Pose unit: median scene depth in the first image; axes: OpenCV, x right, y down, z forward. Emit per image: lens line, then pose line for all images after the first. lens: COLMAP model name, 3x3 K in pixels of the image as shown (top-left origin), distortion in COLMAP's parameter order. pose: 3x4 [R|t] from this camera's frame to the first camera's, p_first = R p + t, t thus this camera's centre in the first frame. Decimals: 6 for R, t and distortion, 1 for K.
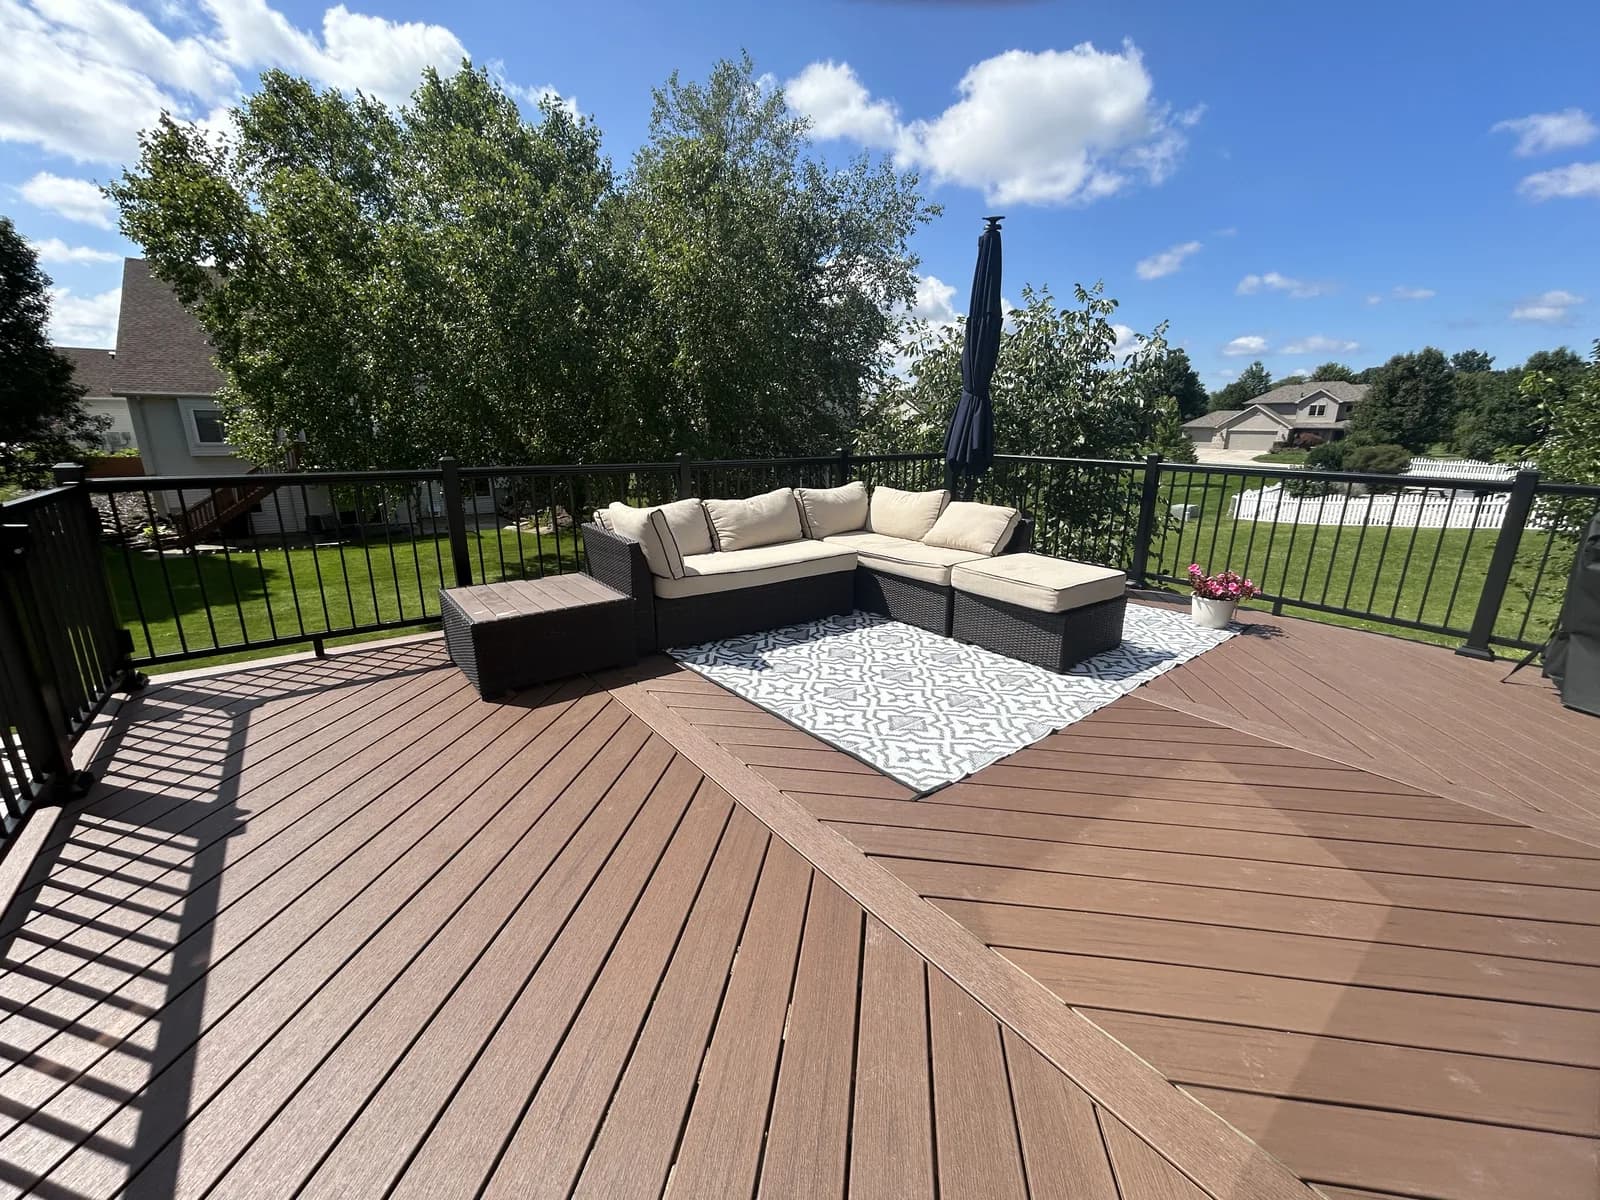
lens RADIAL K [[639.2, 0, 800.0], [0, 639.2, 600.0], [0, 0, 1]] dist [-0.000824, -0.000136]
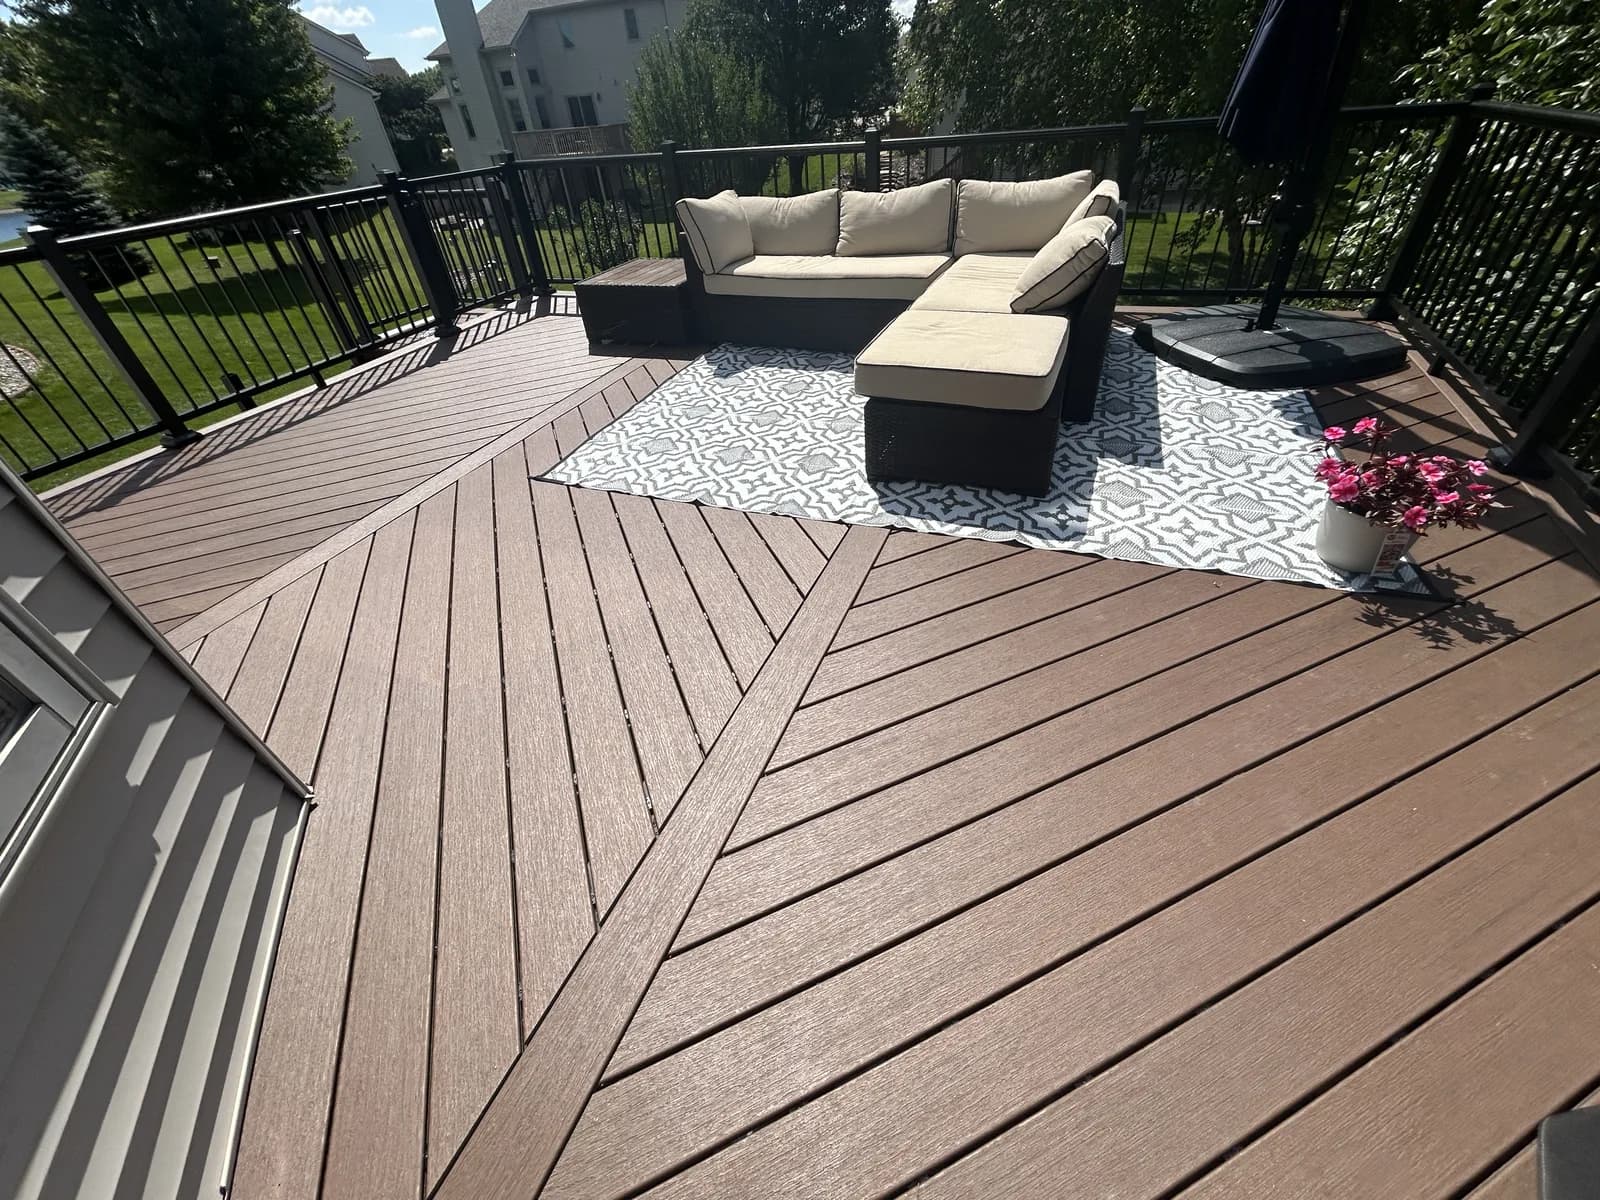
lens RADIAL K [[639.2, 0, 800.0], [0, 639.2, 600.0], [0, 0, 1]] dist [-0.000824, -0.000136]
pose [[0.505521, 0.502783, -0.701183, 0.967466], [-0.152258, 0.851900, 0.501083, -0.135313], [0.849274, -0.146547, 0.507206, 0.501121]]
